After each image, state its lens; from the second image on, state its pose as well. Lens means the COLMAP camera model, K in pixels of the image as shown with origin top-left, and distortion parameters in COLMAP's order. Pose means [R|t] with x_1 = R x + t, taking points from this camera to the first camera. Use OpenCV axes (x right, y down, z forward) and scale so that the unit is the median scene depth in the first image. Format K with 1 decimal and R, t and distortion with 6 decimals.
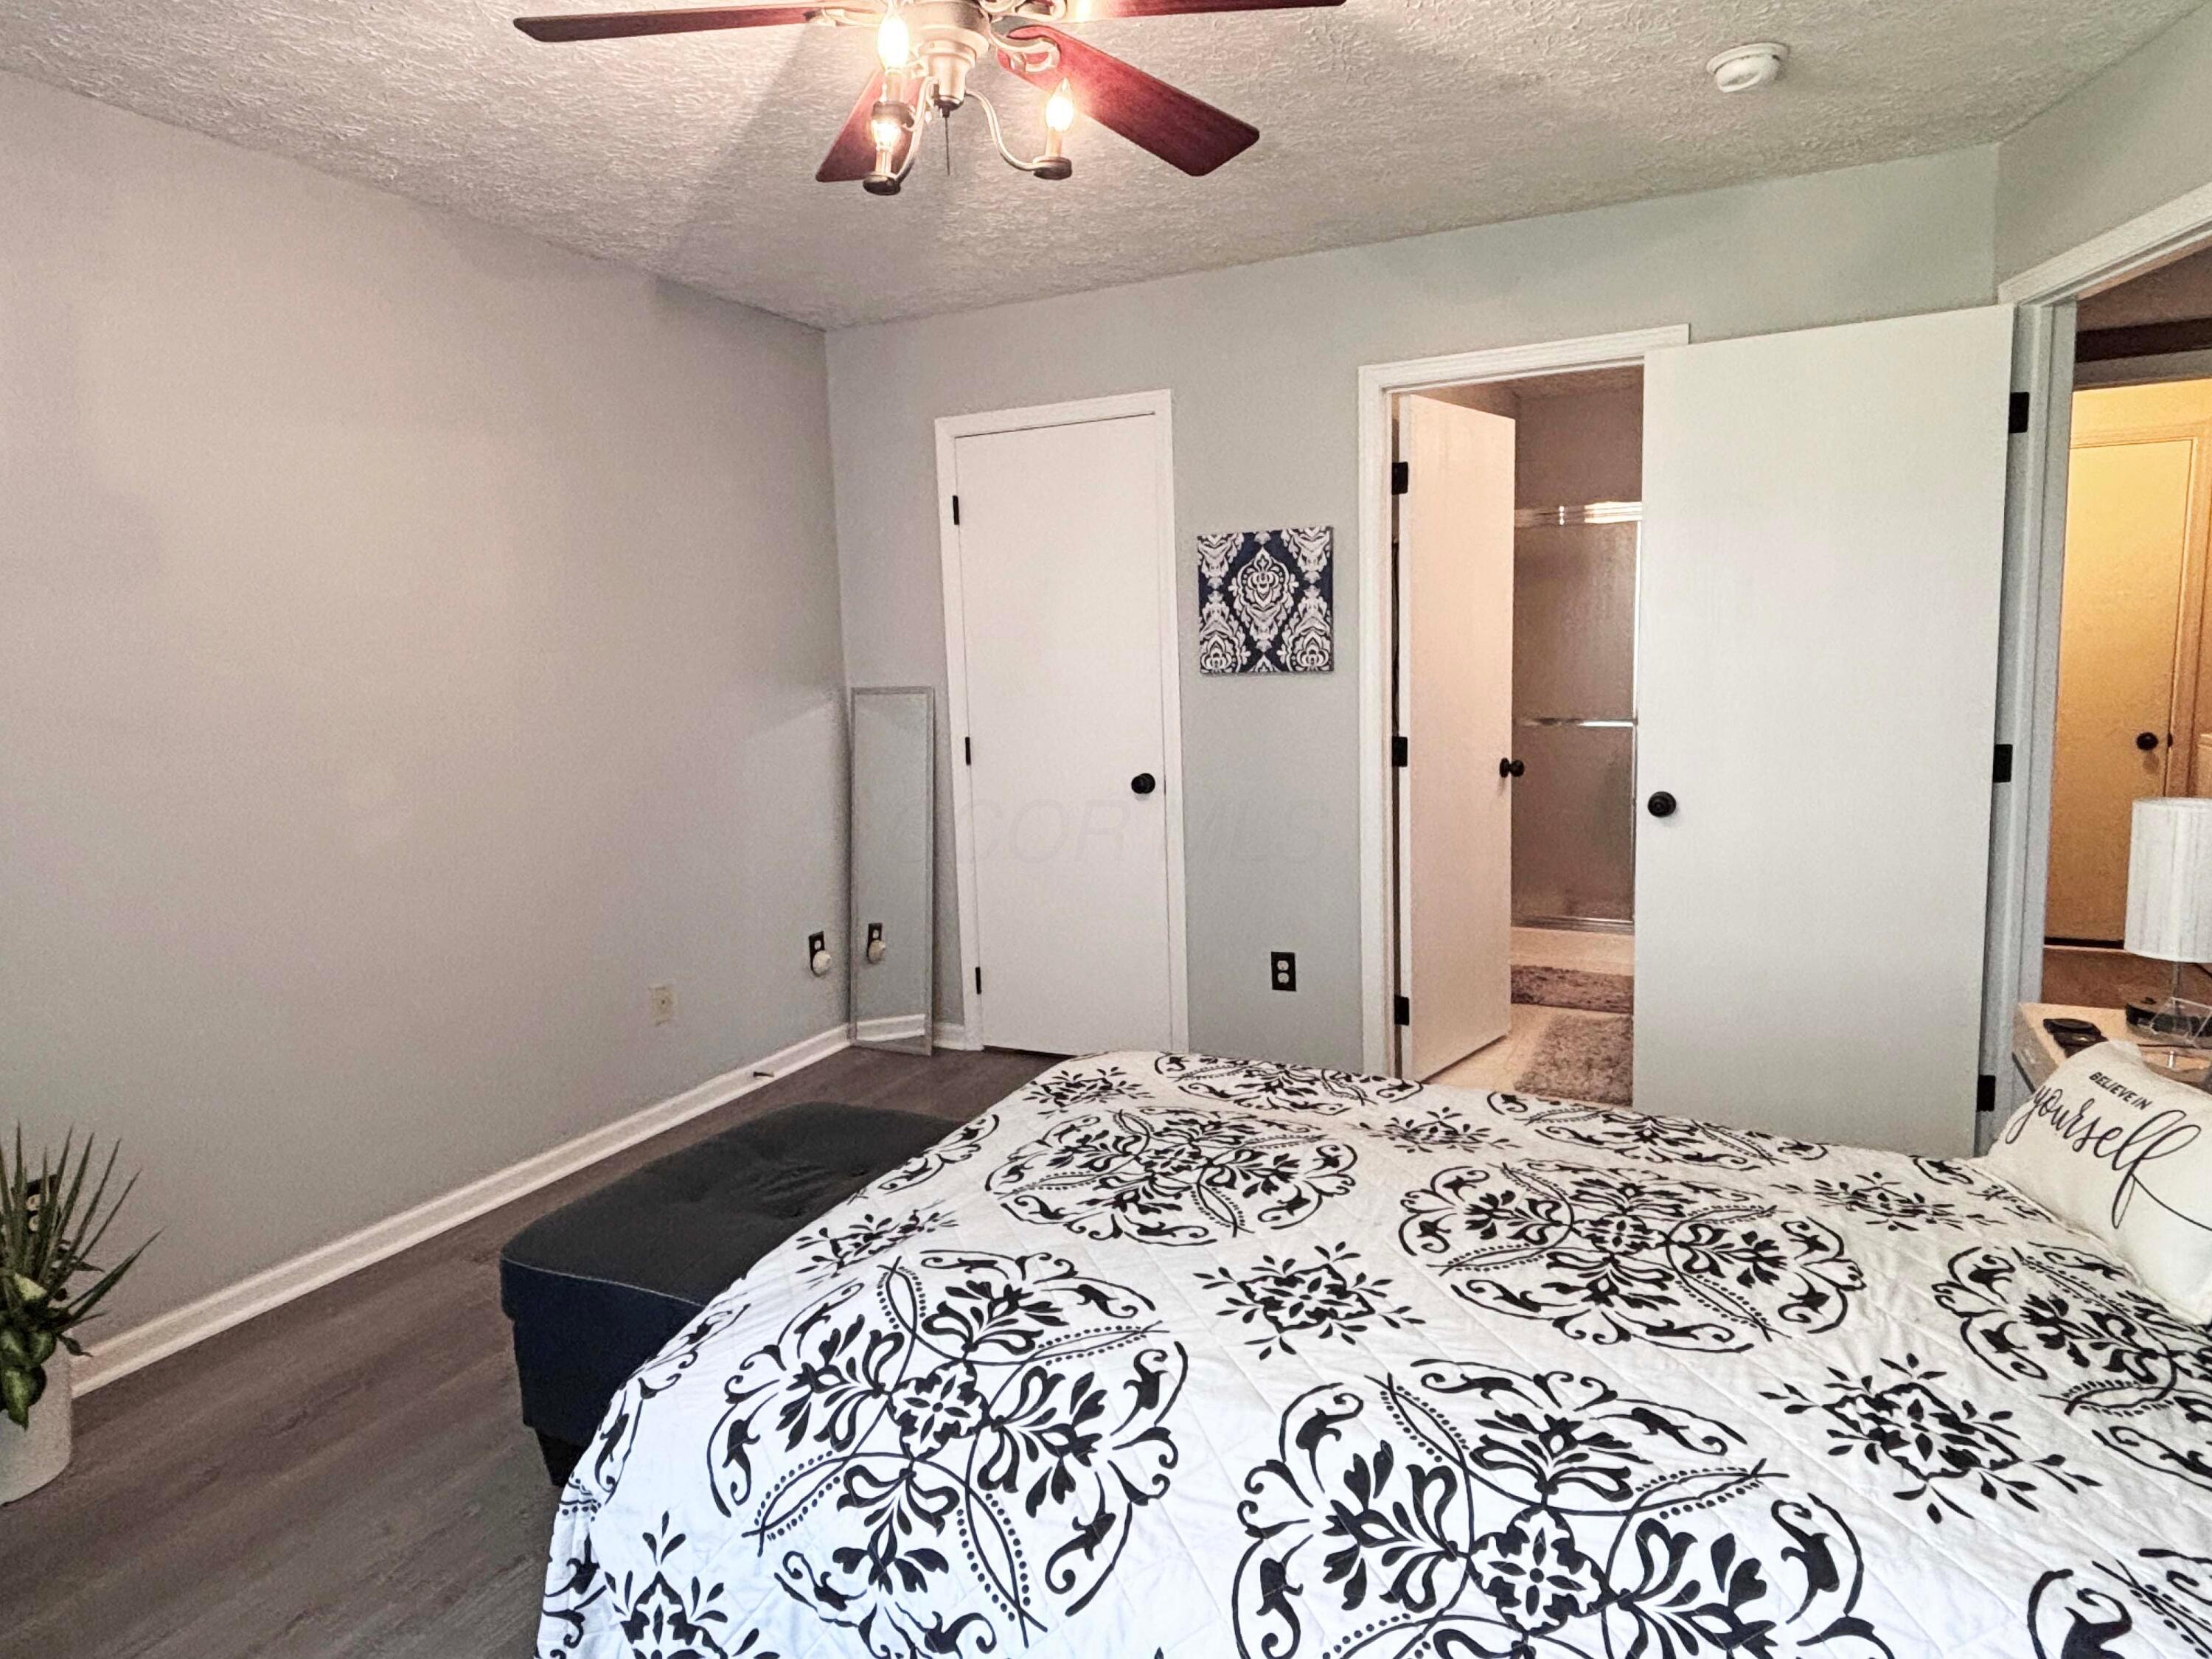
lens RADIAL K [[1328.7, 0, 1094.3], [0, 1328.7, 825.9], [0, 0, 1]] dist [0.019541, -0.011037]
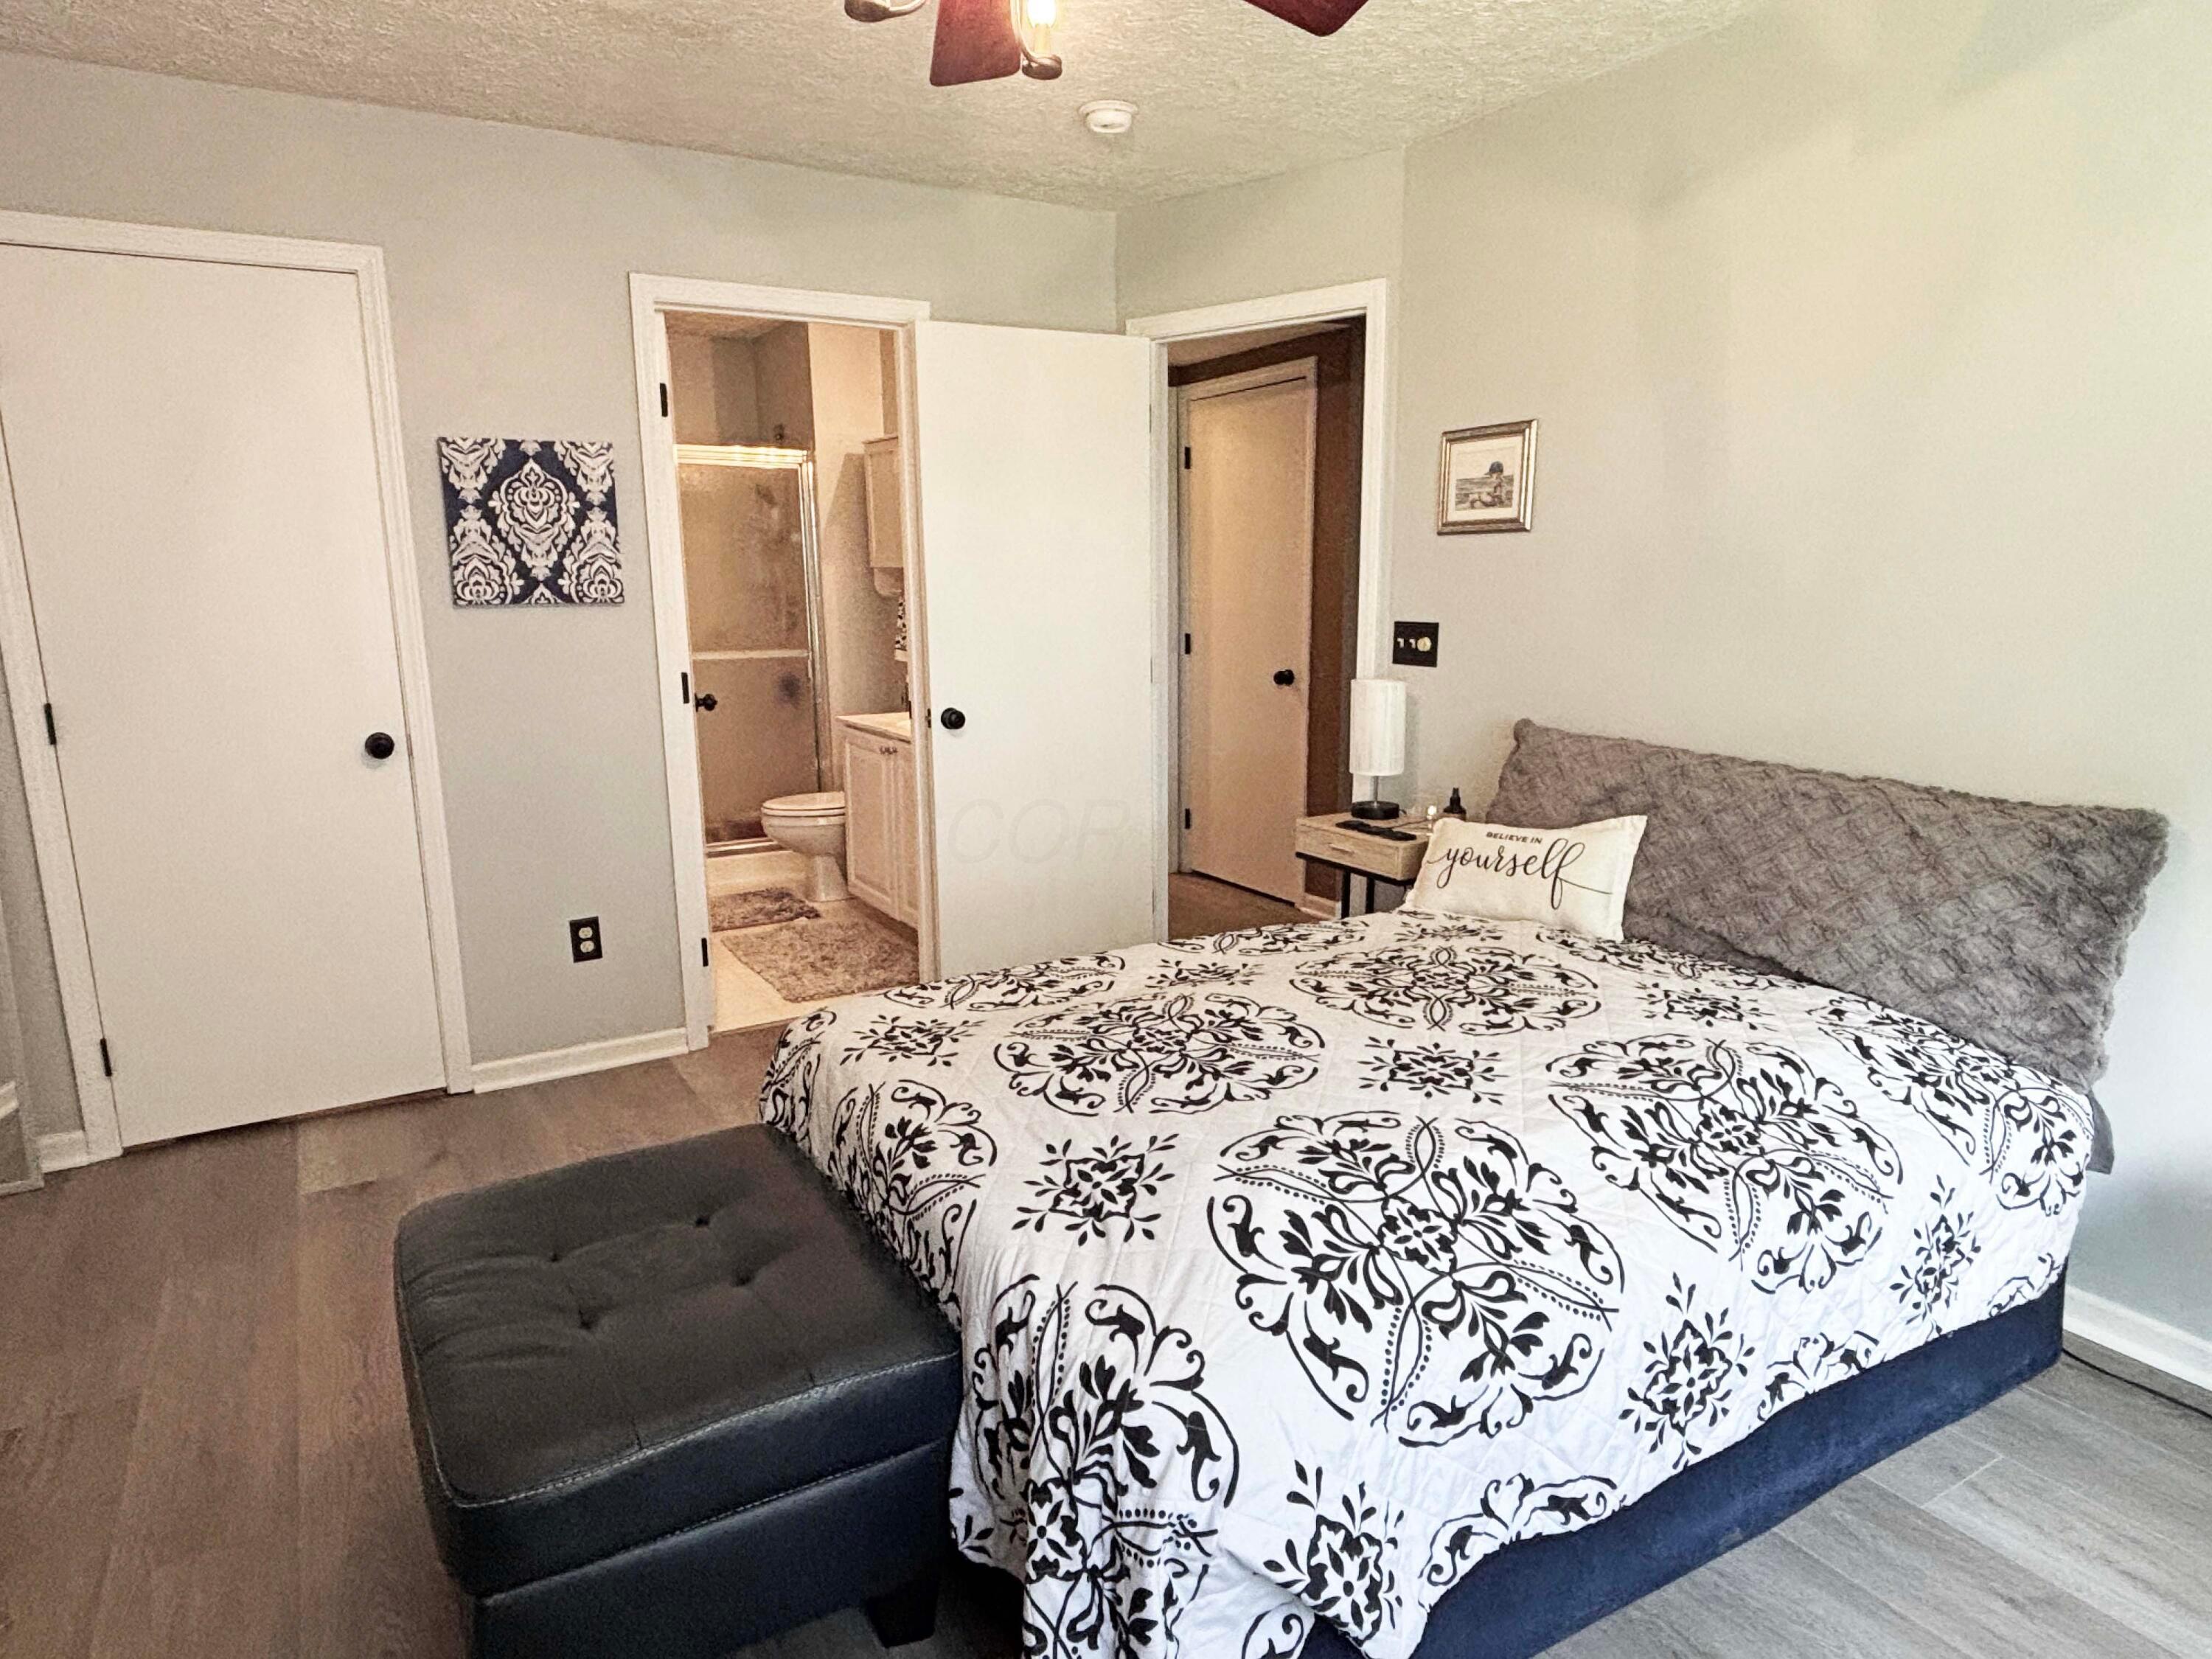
lens RADIAL K [[1328.7, 0, 1115.2], [0, 1328.7, 825.6], [0, 0, 1]] dist [0.019541, -0.011037]
pose [[0.541825, -0.134981, 0.829581, -0.899600], [0.104096, 0.990198, 0.093127, -0.030461], [-0.834020, 0.035898, 0.550565, 0.455090]]
